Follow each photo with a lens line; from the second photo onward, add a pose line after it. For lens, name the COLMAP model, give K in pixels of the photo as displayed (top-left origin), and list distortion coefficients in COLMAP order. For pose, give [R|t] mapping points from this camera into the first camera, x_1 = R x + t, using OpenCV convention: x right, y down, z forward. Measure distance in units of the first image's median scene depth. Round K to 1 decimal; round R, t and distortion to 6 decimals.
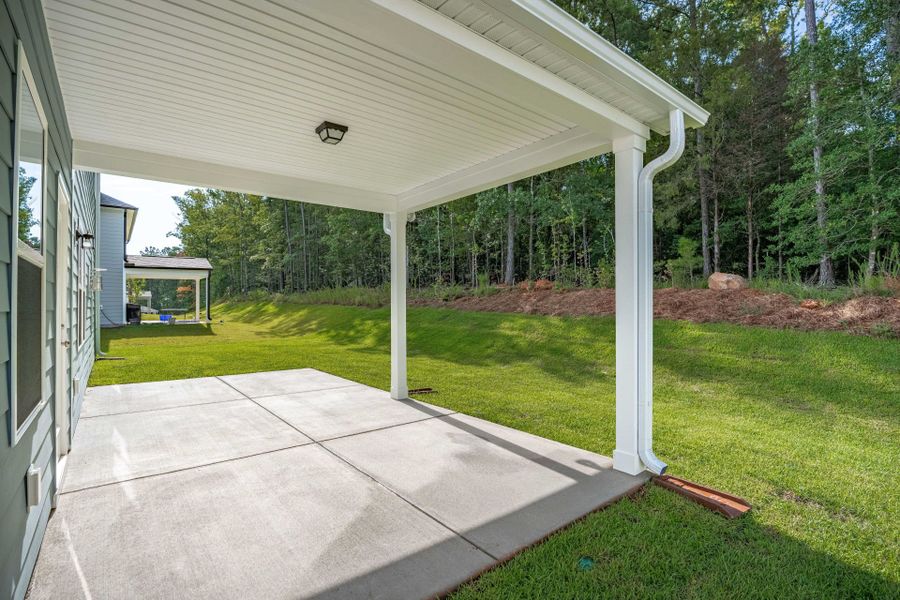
lens RADIAL K [[426.5, 0, 451.4], [0, 426.5, 299.8], [0, 0, 1]] dist [-0.046785, 0.006972]
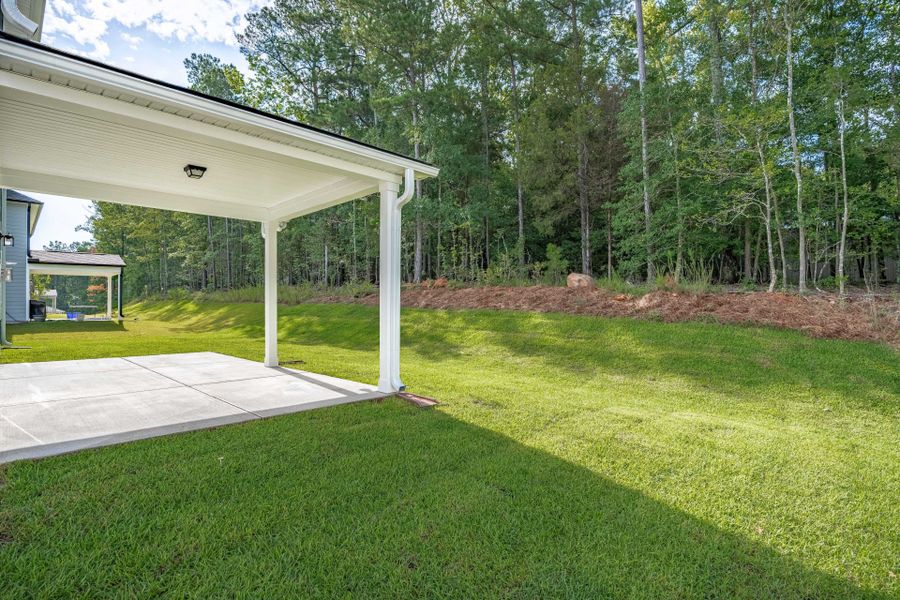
lens RADIAL K [[426.5, 0, 449.4], [0, 426.5, 299.7], [0, 0, 1]] dist [-0.046785, 0.006972]
pose [[0.990347, 0.002850, 0.138581, 0.062513], [-0.002551, 0.999994, -0.002334, 0.008731], [-0.138587, 0.001958, 0.990348, -0.090215]]
